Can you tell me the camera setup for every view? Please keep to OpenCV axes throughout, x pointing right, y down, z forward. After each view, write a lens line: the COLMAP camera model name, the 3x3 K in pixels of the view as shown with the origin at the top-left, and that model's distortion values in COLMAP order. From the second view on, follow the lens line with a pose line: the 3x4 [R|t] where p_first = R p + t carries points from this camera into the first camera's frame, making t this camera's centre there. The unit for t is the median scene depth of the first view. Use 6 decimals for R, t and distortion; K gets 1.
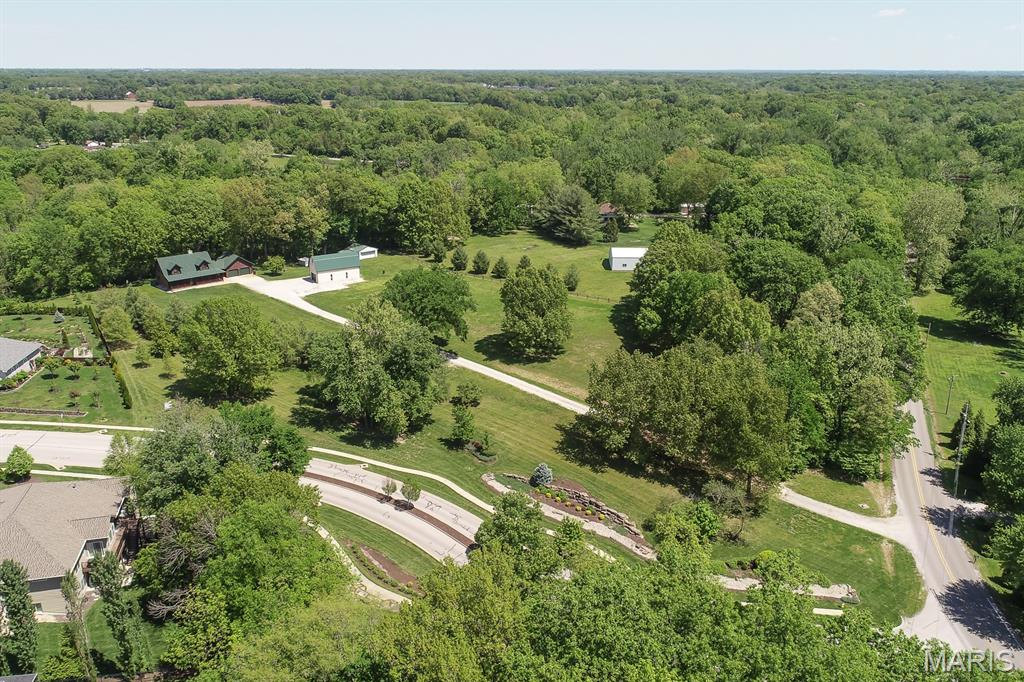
lens RADIAL K [[805.1, 0, 509.0], [0, 805.1, 346.7], [0, 0, 1]] dist [0.007042, -0.012173]
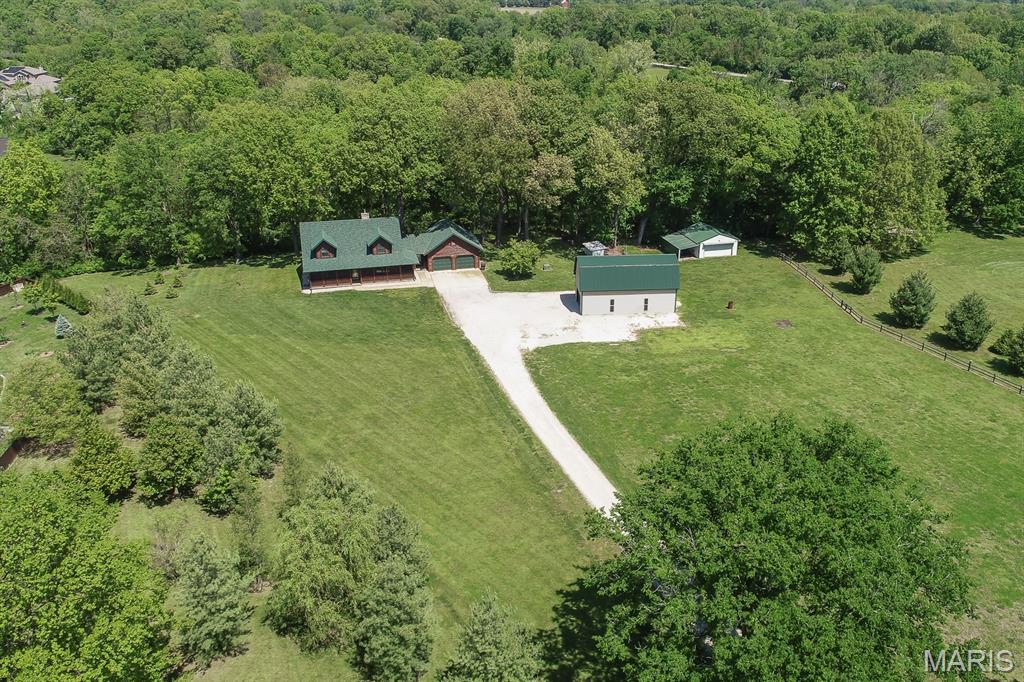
lens RADIAL K [[805.1, 0, 552.7], [0, 805.1, 343.9], [0, 0, 1]] dist [0.007042, -0.012173]
pose [[0.894487, 0.187912, -0.405688, -0.054954], [-0.153597, 0.981315, 0.115879, -0.107722], [0.419883, -0.041339, 0.906636, 0.534721]]
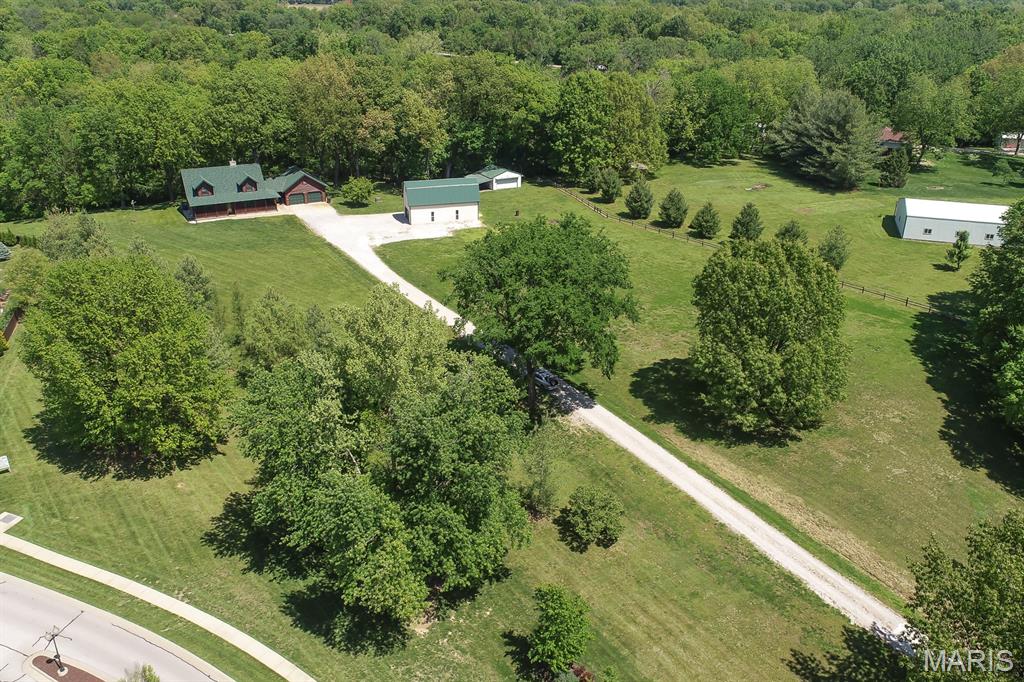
lens RADIAL K [[805.1, 0, 512.1], [0, 805.1, 345.4], [0, 0, 1]] dist [0.007042, -0.012173]
pose [[0.966574, 0.110917, -0.231156, -0.000466], [-0.090296, 0.991083, 0.097984, -0.050566], [0.239963, -0.073836, 0.967970, 0.370597]]
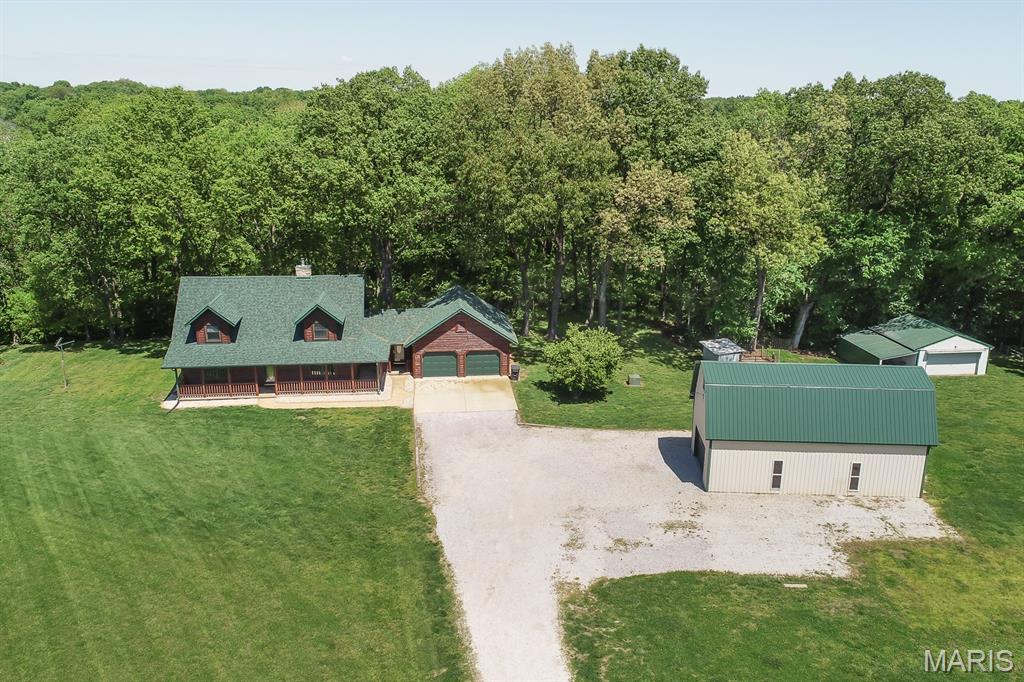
lens RADIAL K [[805.1, 0, 545.5], [0, 805.1, 346.1], [0, 0, 1]] dist [0.007042, -0.012173]
pose [[0.830128, 0.172360, -0.530263, -0.157472], [-0.197651, 0.980229, 0.009196, -0.103539], [0.521364, 0.097173, 0.847783, 0.751334]]
